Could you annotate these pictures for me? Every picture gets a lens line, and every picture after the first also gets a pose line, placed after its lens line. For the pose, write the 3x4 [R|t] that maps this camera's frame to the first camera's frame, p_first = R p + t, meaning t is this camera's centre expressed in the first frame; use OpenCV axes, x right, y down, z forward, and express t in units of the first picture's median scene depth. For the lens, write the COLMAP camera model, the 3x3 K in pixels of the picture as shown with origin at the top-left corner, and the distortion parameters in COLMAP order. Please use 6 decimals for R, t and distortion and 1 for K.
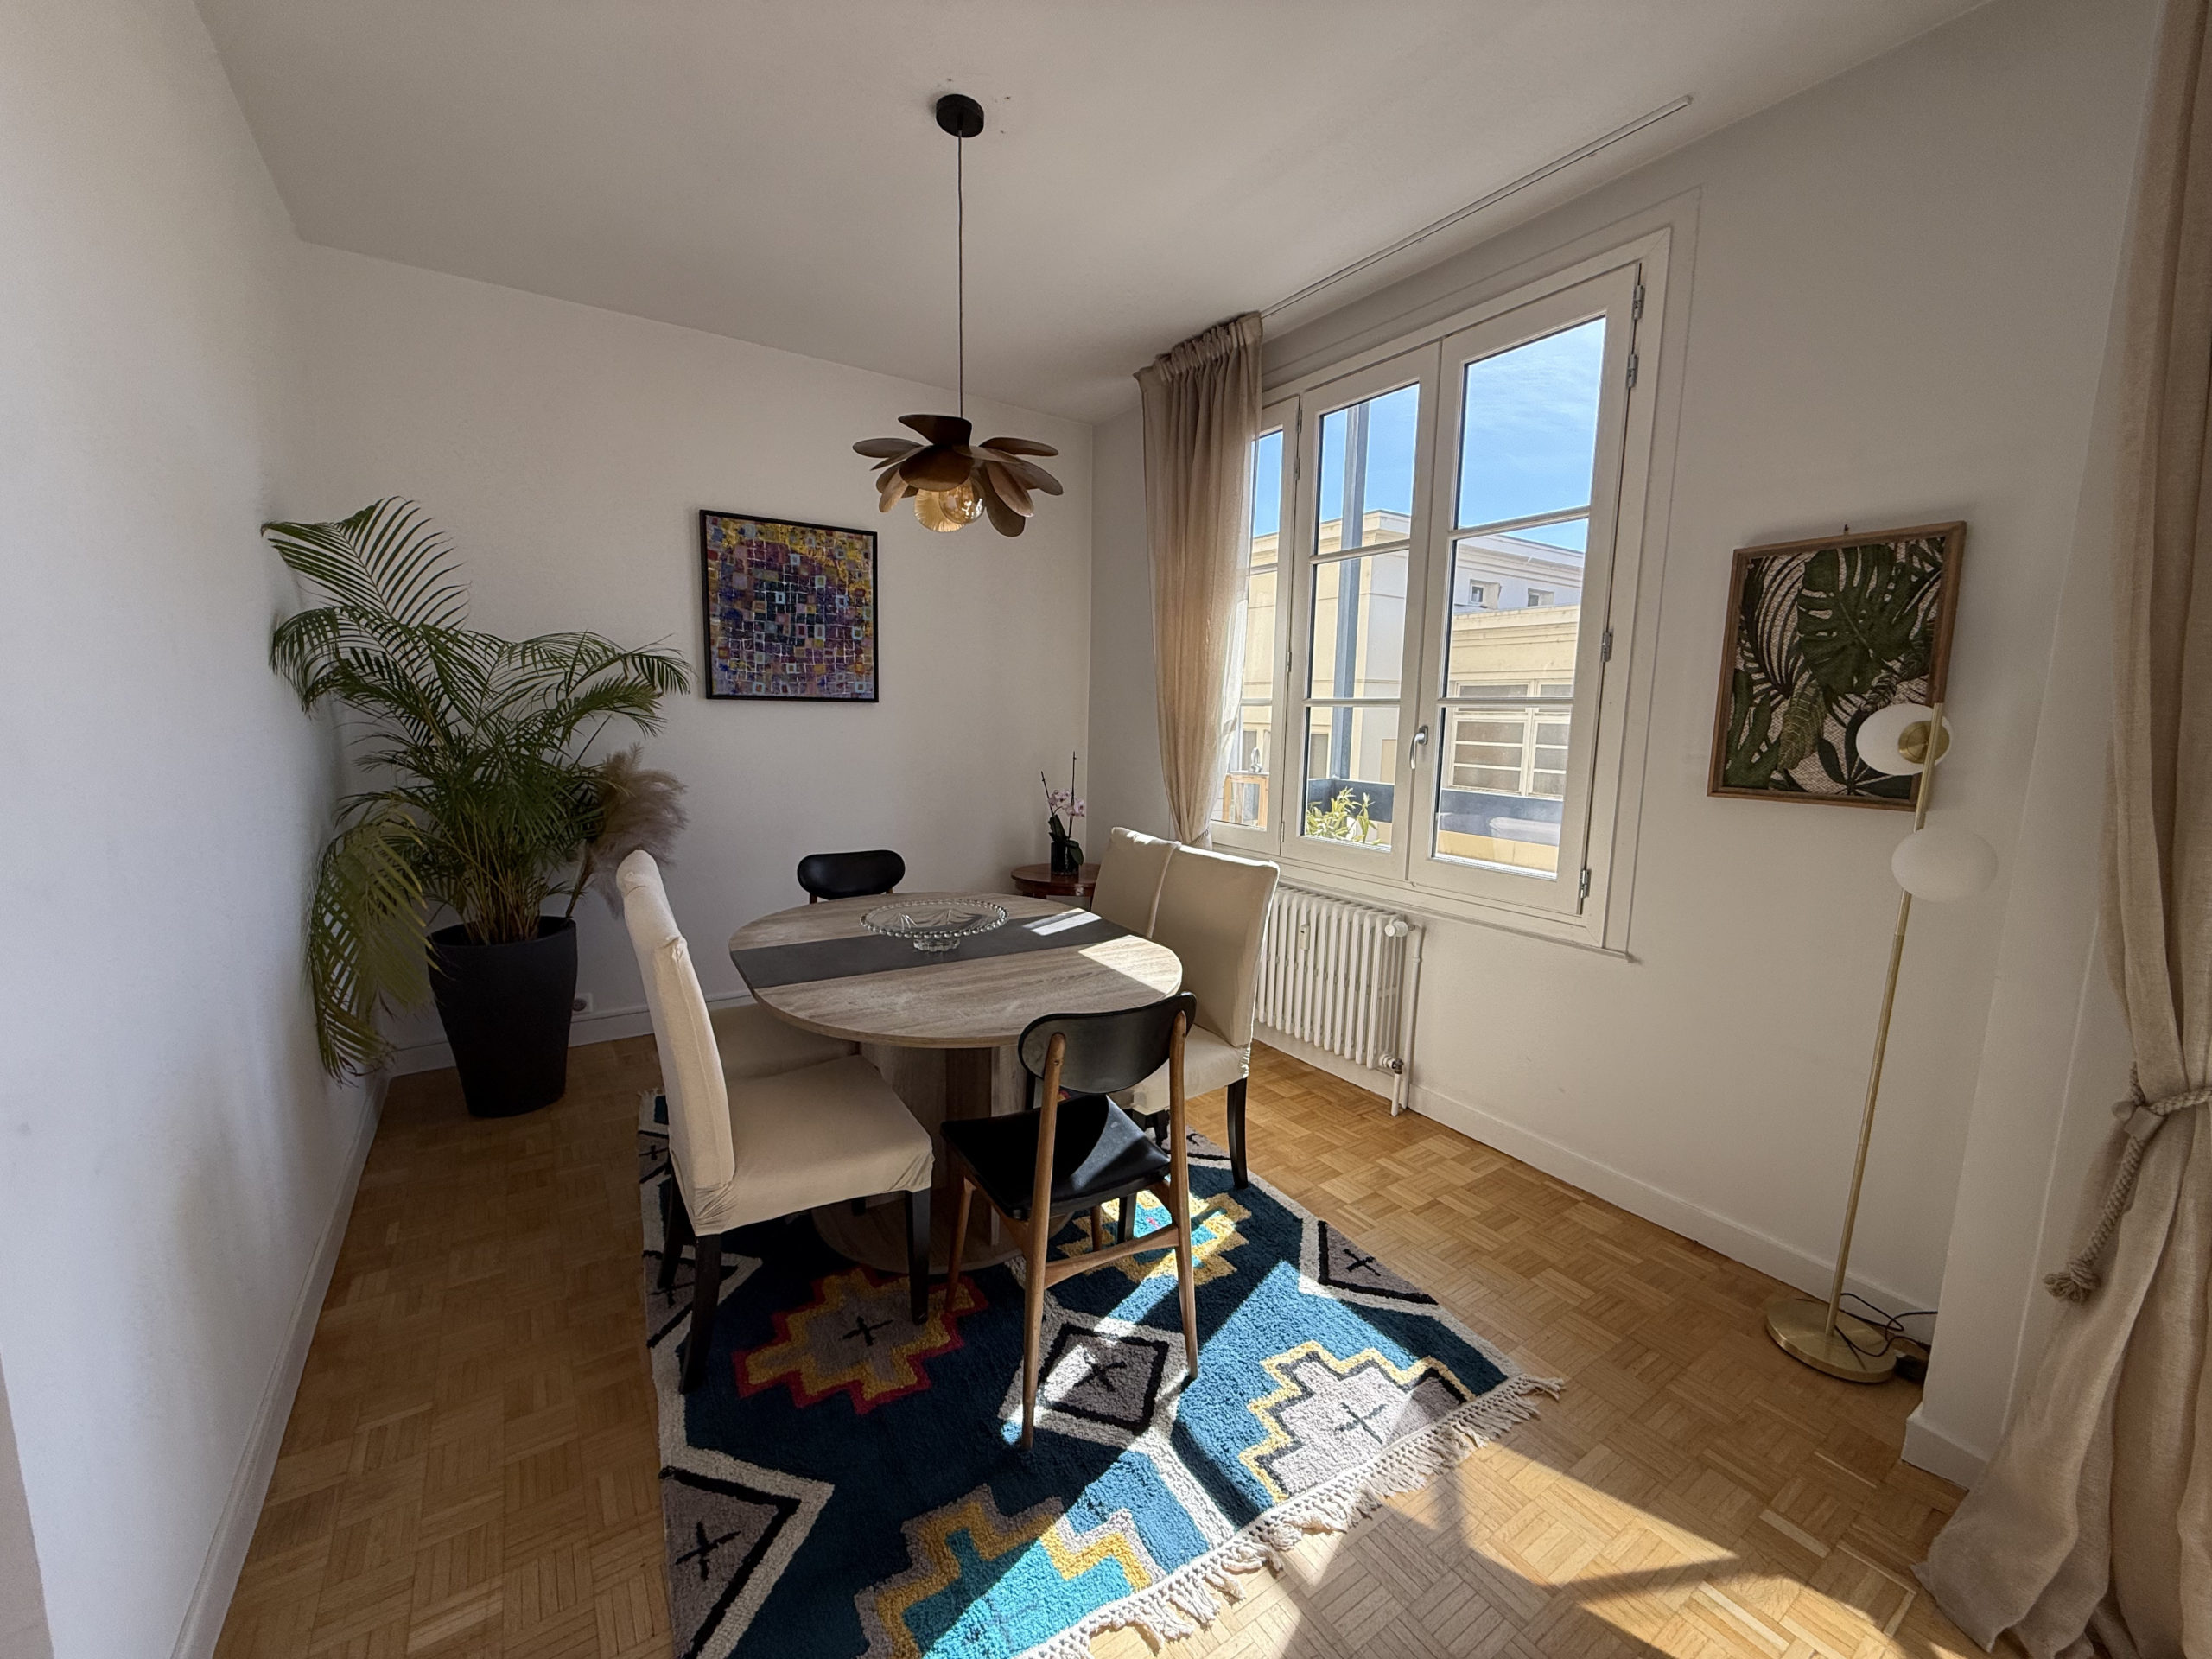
lens RADIAL K [[880.4, 0, 1101.3], [0, 880.4, 834.1], [0, 0, 1]] dist [-0.002521, -0.000078]
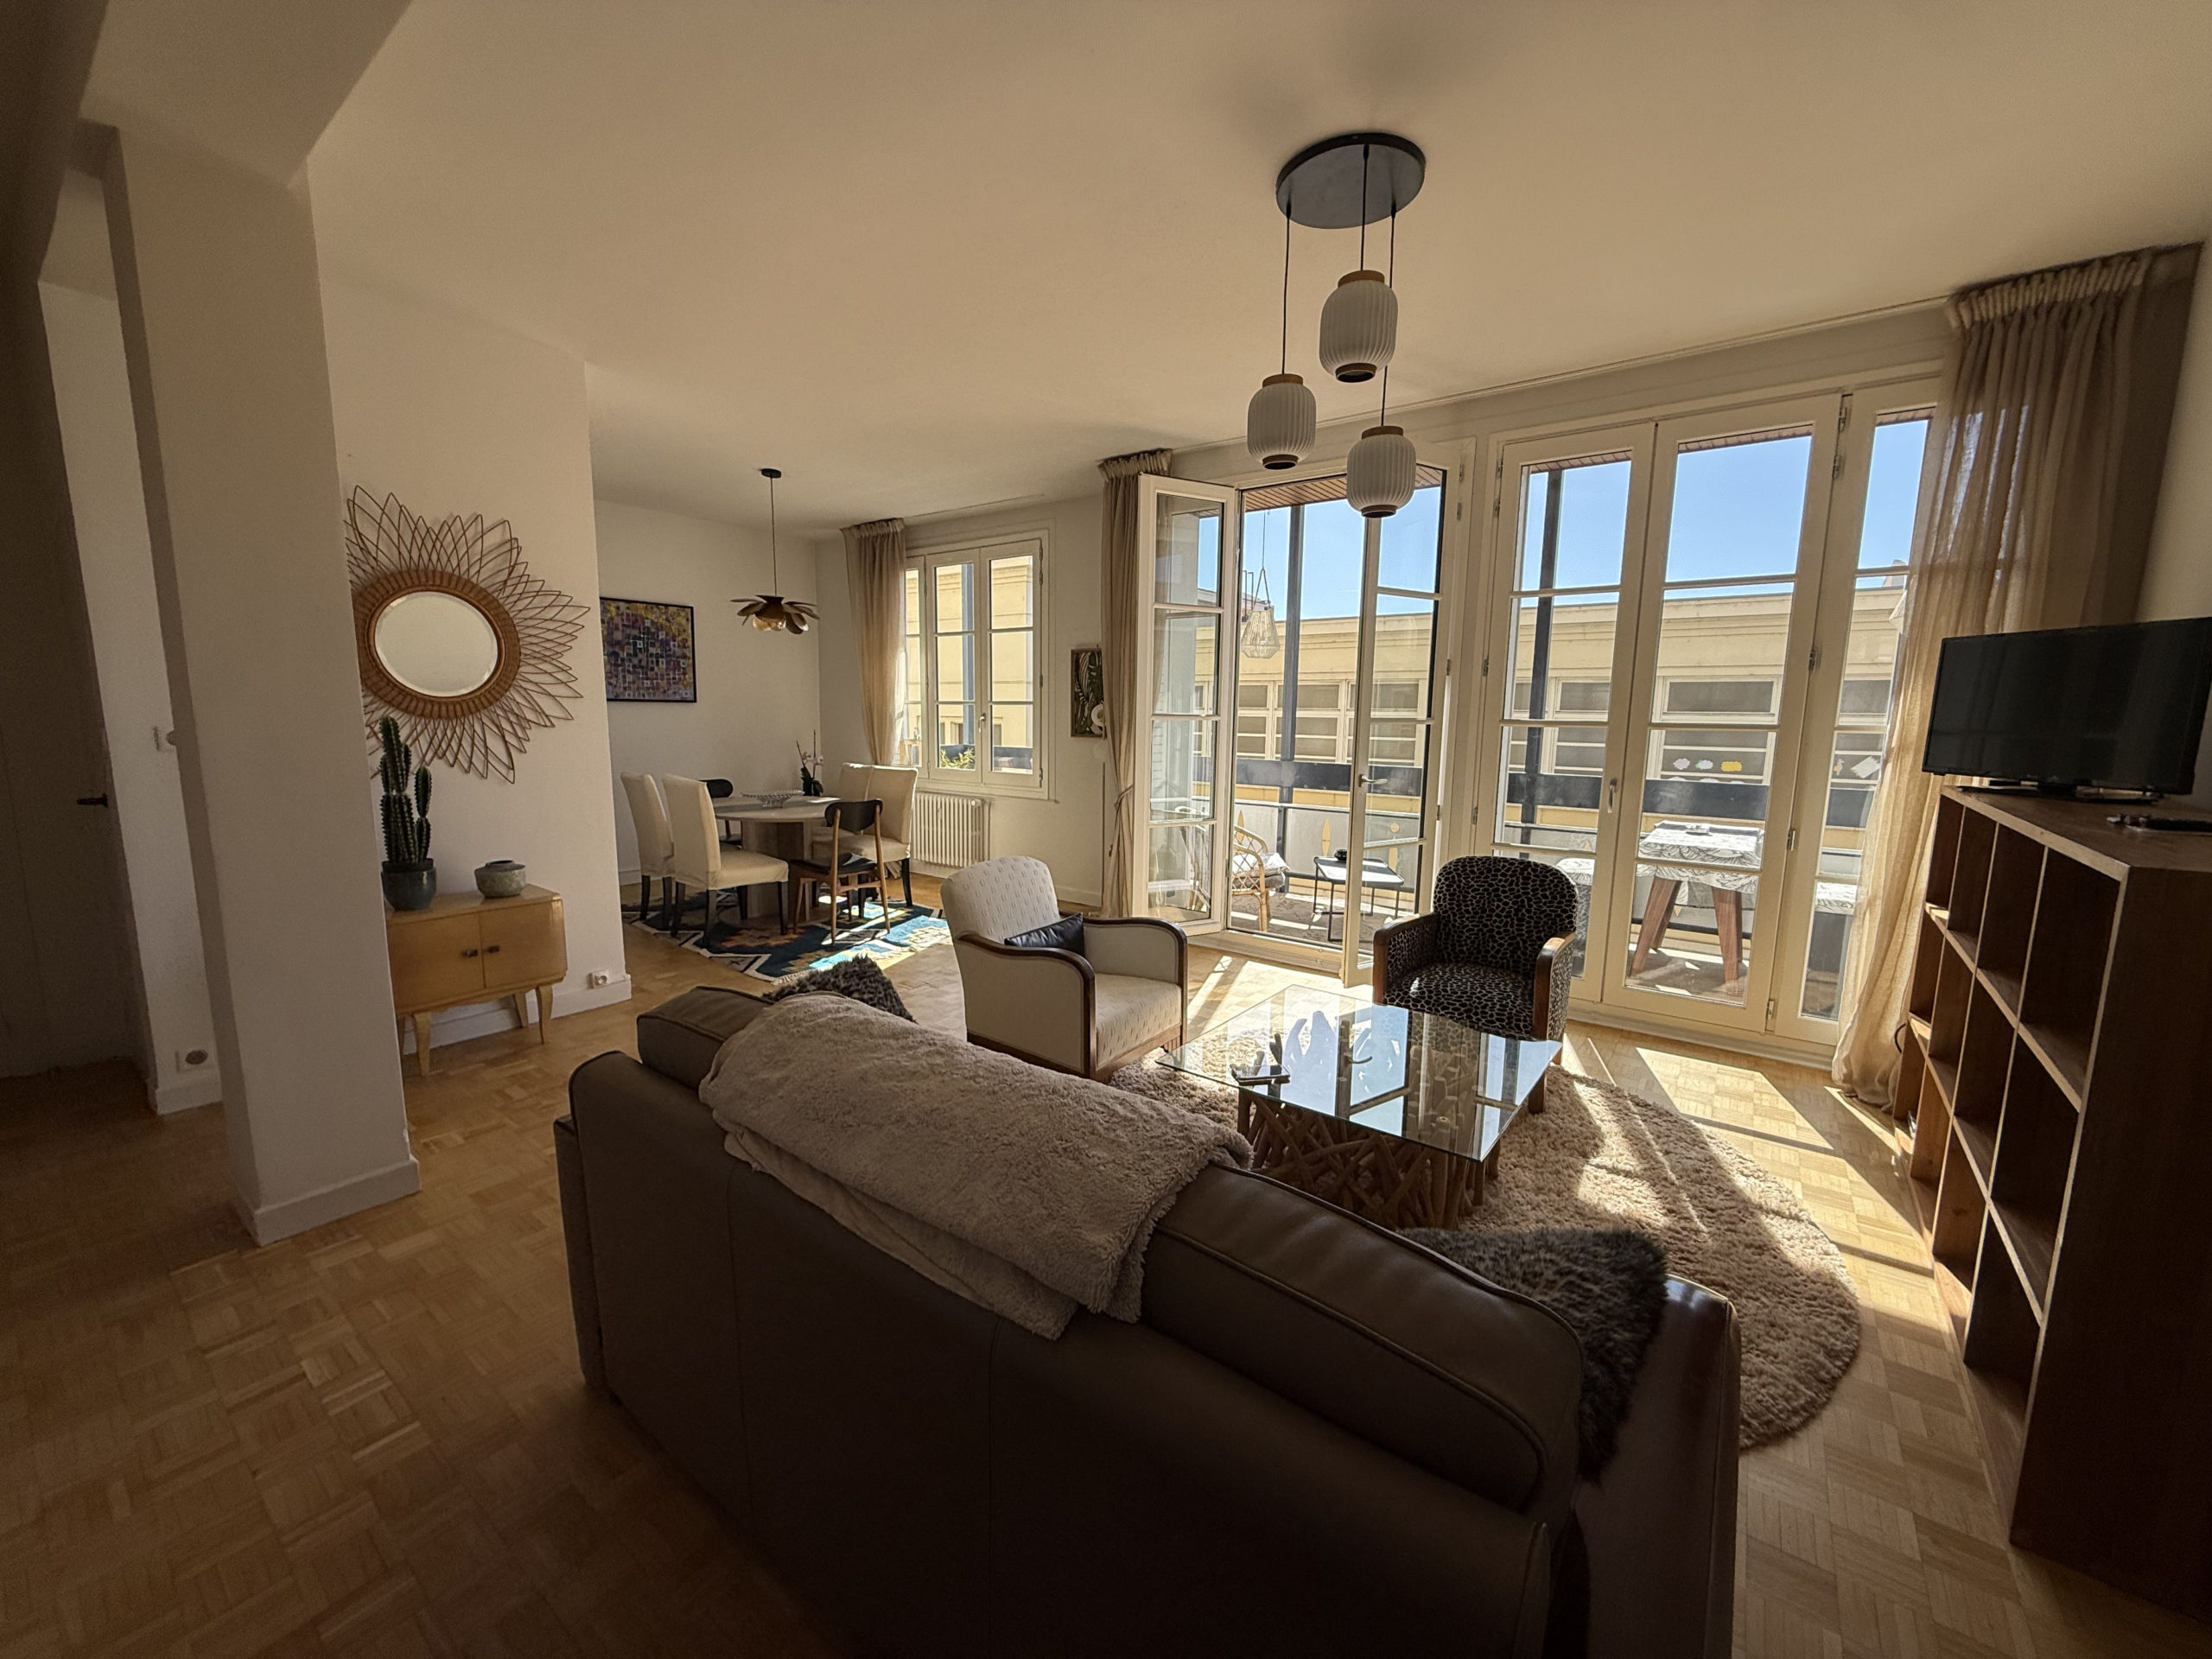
lens RADIAL K [[880.4, 0, 1107.2], [0, 880.4, 838.8], [0, 0, 1]] dist [-0.002521, -0.000078]
pose [[0.943536, -0.051649, 0.327218, -0.106910], [0.048187, 0.998664, 0.018683, 0.196627], [-0.327746, -0.001860, 0.944764, -1.421465]]
